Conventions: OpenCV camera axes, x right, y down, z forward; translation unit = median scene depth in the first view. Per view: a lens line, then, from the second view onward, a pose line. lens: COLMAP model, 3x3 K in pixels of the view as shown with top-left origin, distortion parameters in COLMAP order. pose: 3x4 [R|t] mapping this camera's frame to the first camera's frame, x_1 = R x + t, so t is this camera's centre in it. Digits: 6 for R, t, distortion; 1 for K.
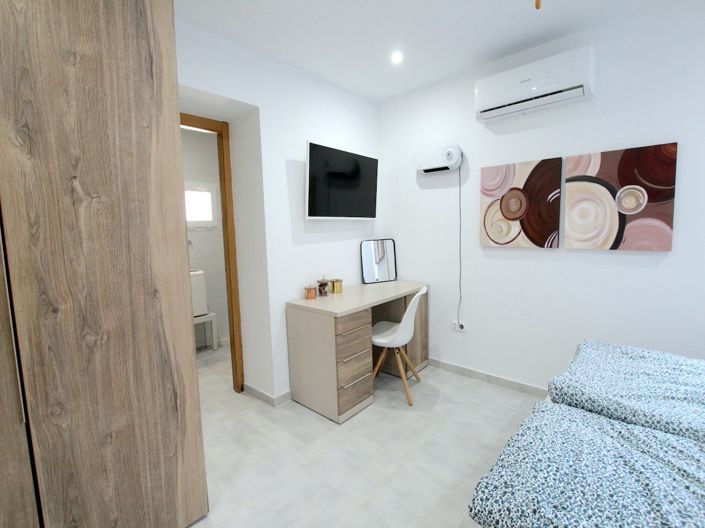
lens RADIAL K [[323.9, 0, 352.5], [0, 323.9, 264.0], [0, 0, 1]] dist [-0.000406, -0.000098]
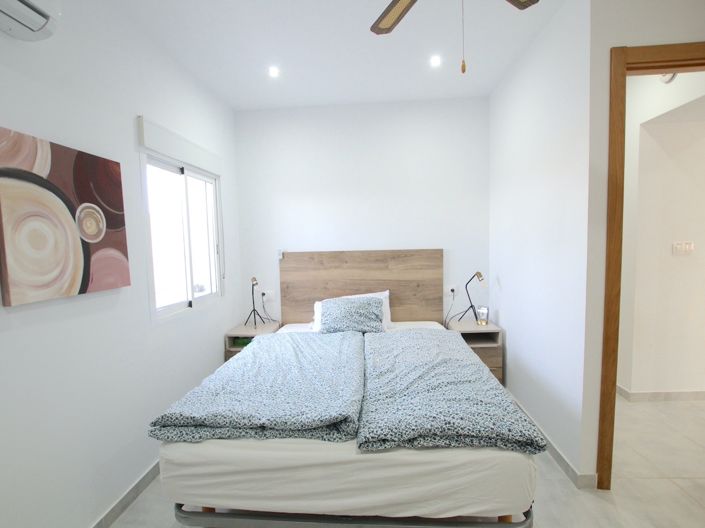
lens RADIAL K [[322.3, 0, 352.5], [0, 322.3, 264.0], [0, 0, 1]] dist [-0.000428, -0.000206]
pose [[-0.621096, -0.018890, 0.783506, -0.076867], [0.128582, 0.983707, 0.125645, -0.121831], [-0.773114, 0.178783, -0.608548, 0.996375]]
